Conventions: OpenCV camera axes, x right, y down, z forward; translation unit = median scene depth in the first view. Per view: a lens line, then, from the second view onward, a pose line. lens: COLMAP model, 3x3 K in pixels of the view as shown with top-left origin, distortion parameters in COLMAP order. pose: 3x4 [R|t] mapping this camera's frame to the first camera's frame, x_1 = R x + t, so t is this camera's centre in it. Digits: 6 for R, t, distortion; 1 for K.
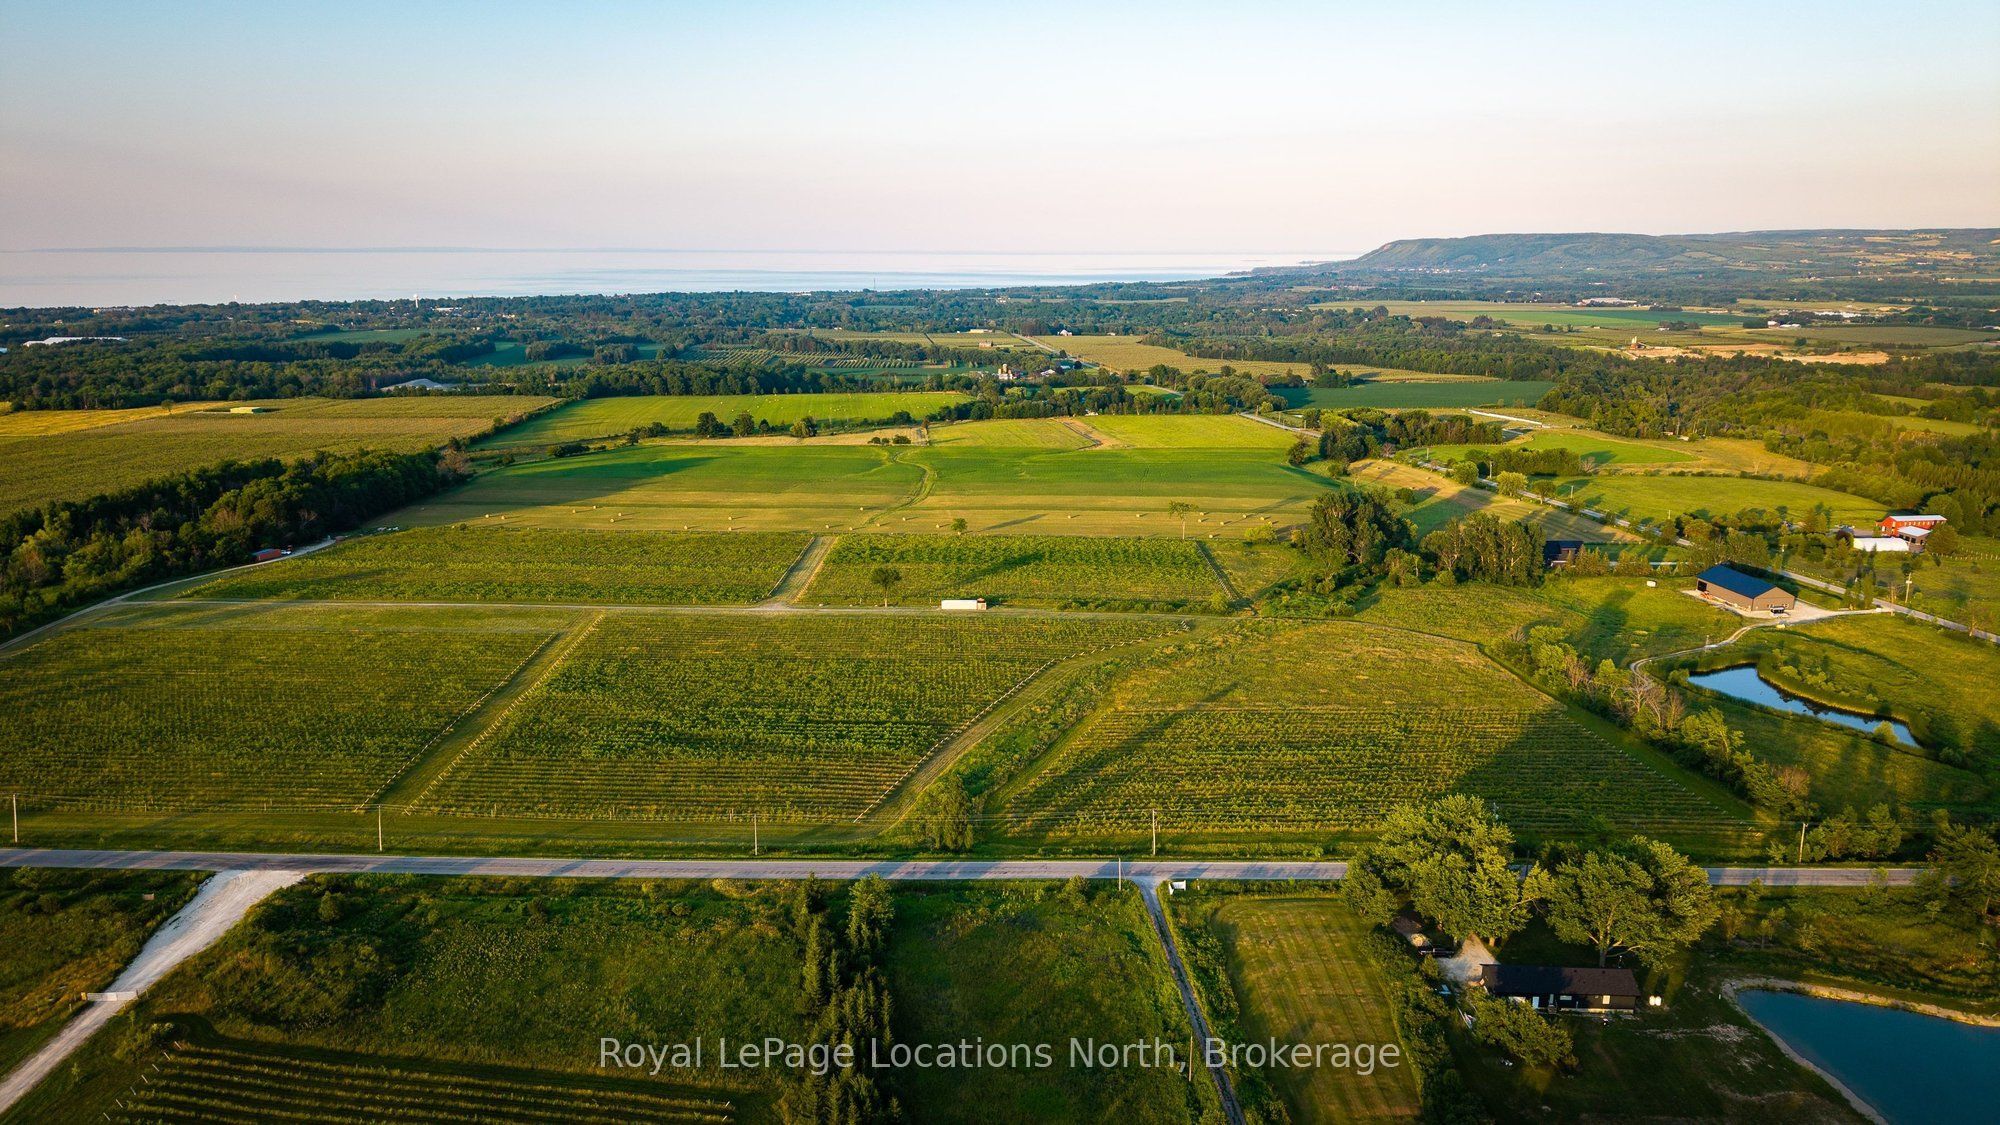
lens RADIAL K [[1336.9, 0, 1004.7], [0, 1336.9, 587.4], [0, 0, 1]] dist [0.026781, -0.028066]
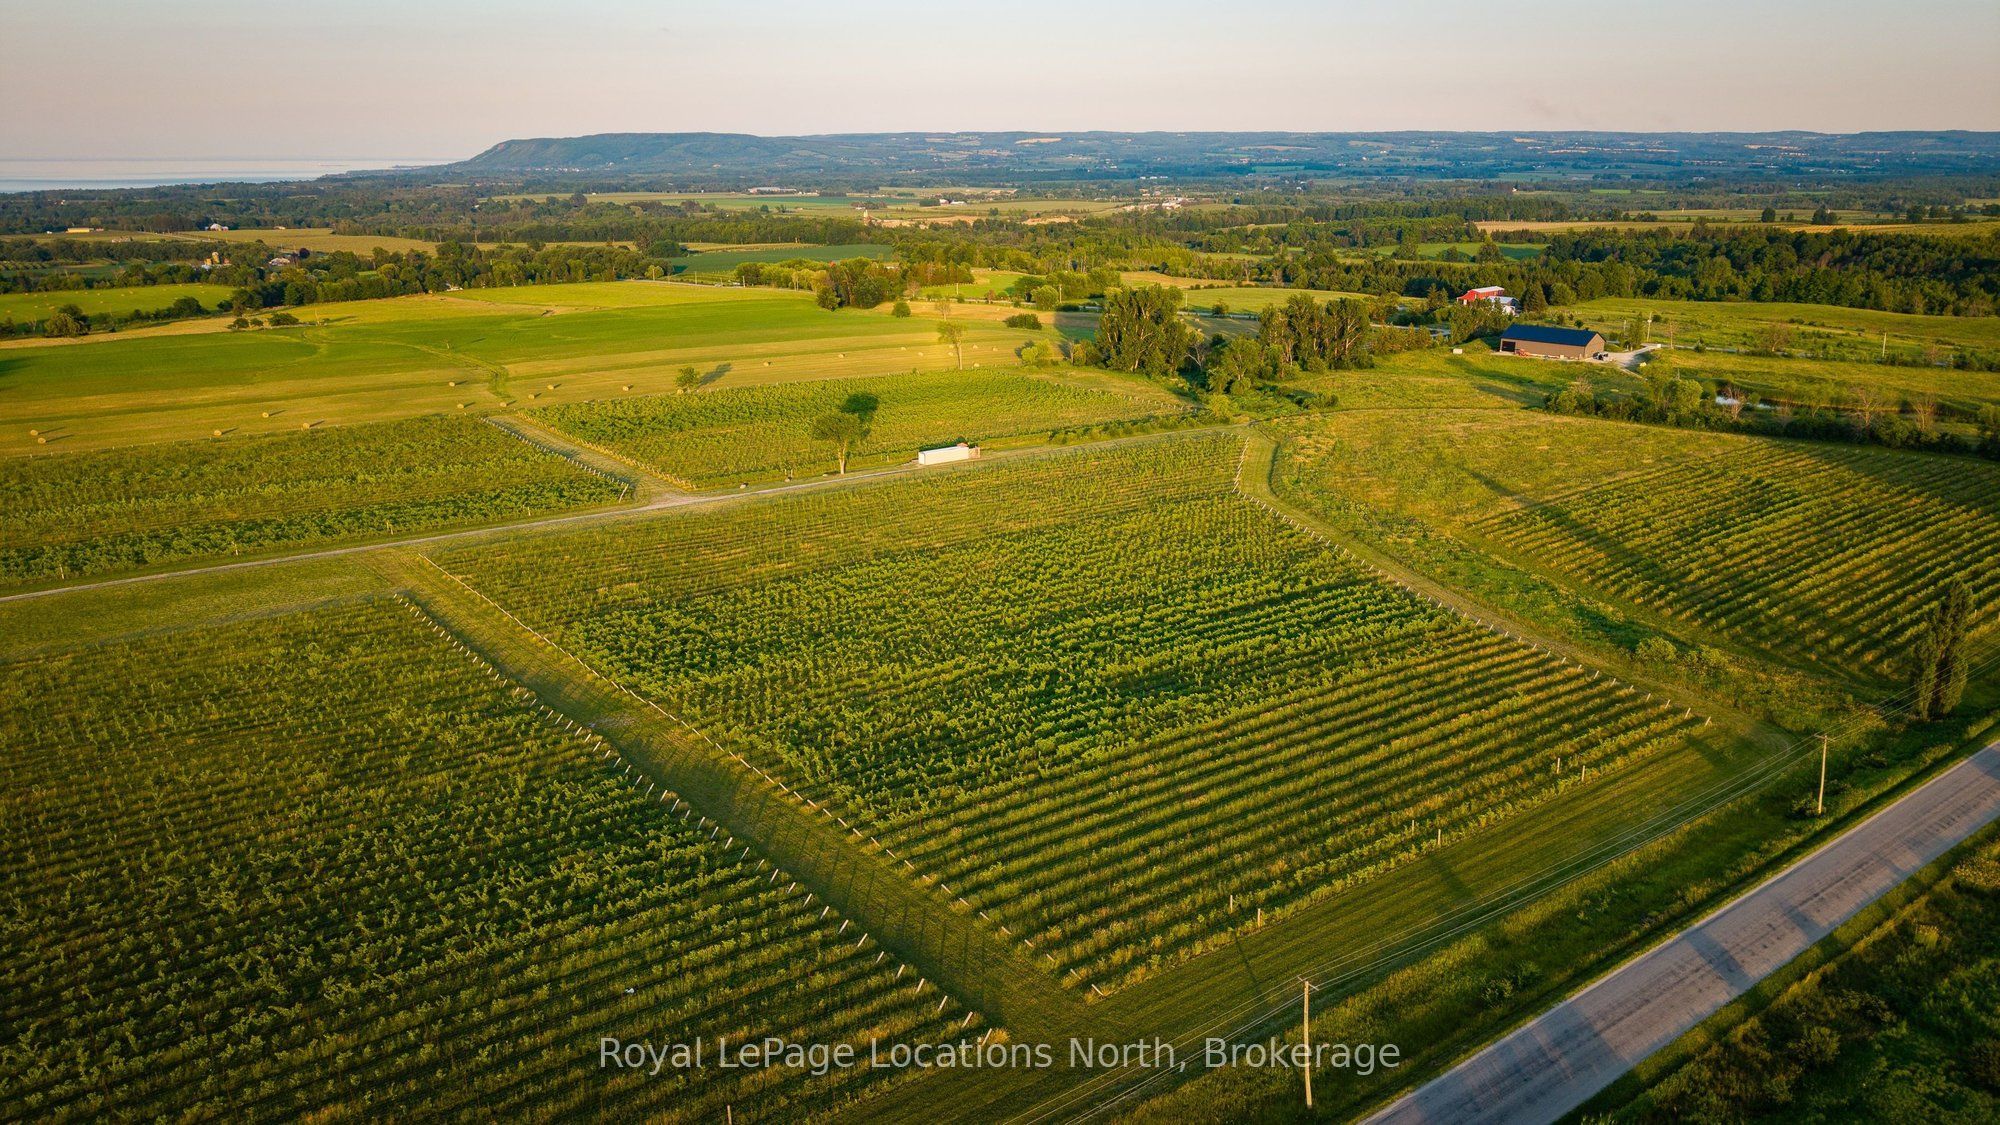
lens RADIAL K [[1336.9, 0, 1004.7], [0, 1336.9, 587.4], [0, 0, 1]] dist [0.026781, -0.028066]
pose [[0.805241, -0.185383, 0.563222, -0.073619], [0.149470, 0.982658, 0.109741, 0.001965], [-0.573799, -0.004183, 0.818986, 0.081521]]
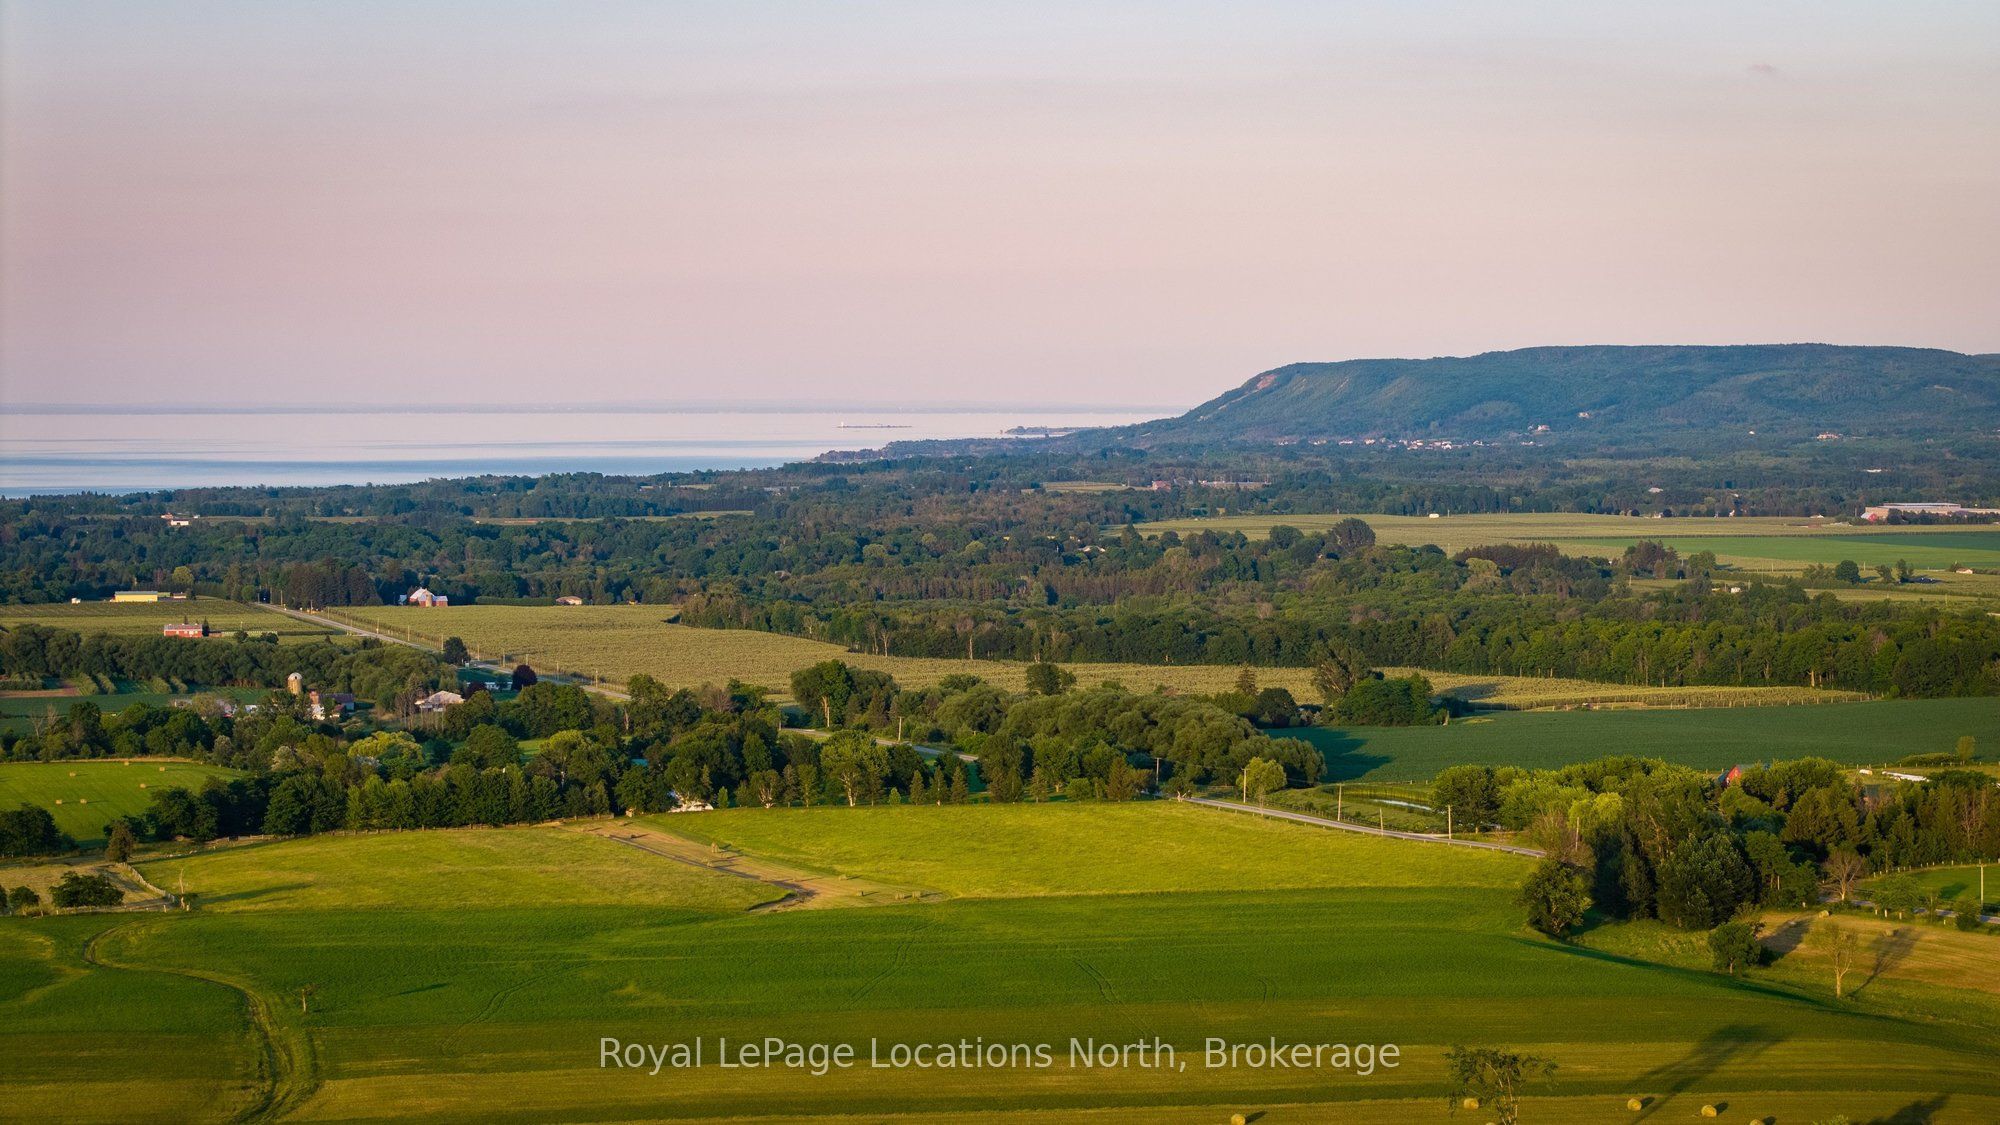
lens RADIAL K [[4062.6, 0, 1000.0], [0, 4062.6, 562.5], [0, 0, 1]] dist [-0.219341, 0.798195]
pose [[0.976978, -0.010068, 0.213103, -0.025913], [0.053843, 0.978187, -0.200628, -0.001737], [-0.206435, 0.207483, 0.956209, 0.070496]]
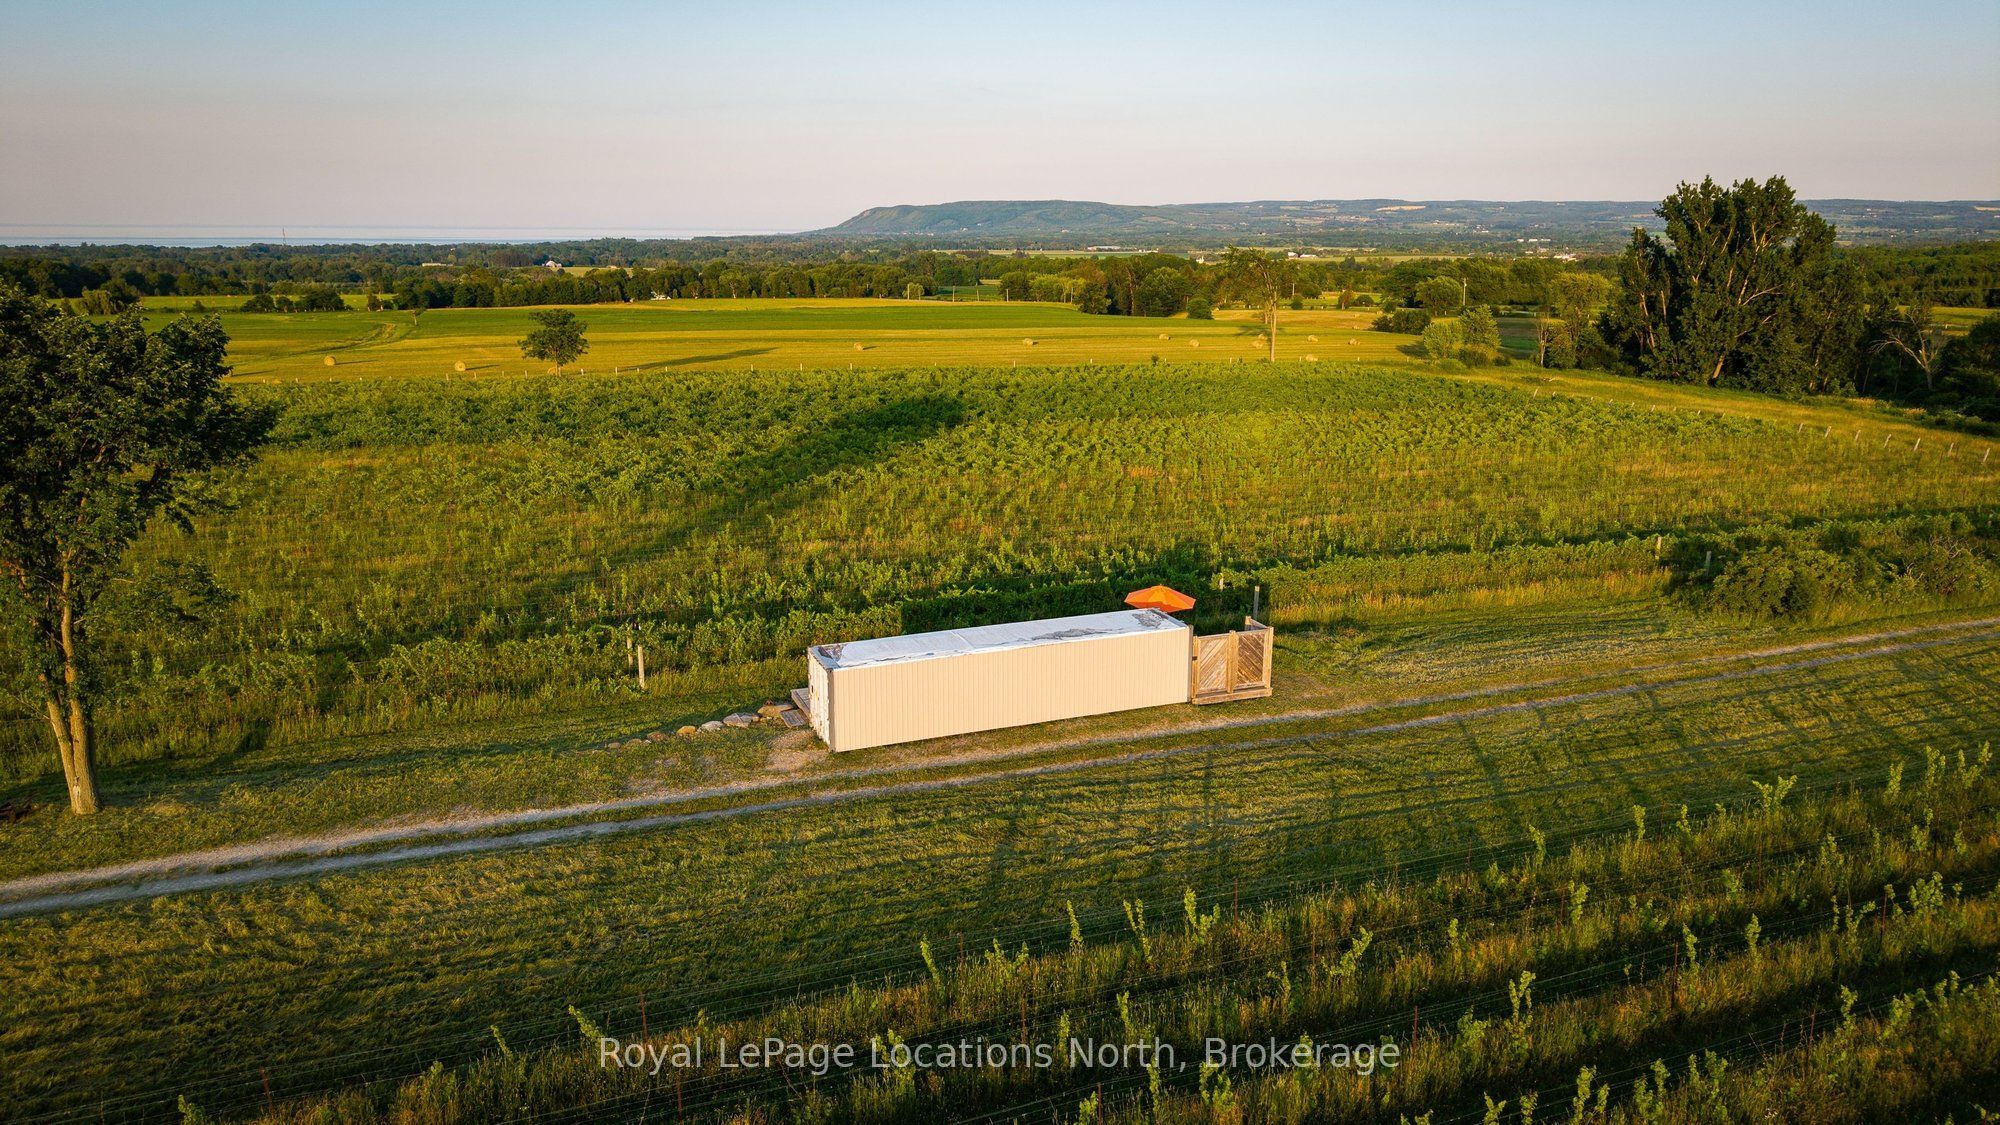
lens RADIAL K [[1336.3, 0, 1004.2], [0, 1336.3, 567.8], [0, 0, 1]] dist [0.069311, -0.103926]
pose [[0.927793, -0.089016, 0.362321, -0.011754], [0.089404, 0.995871, 0.015731, 0.001022], [-0.362226, 0.017798, 0.931920, 0.170781]]
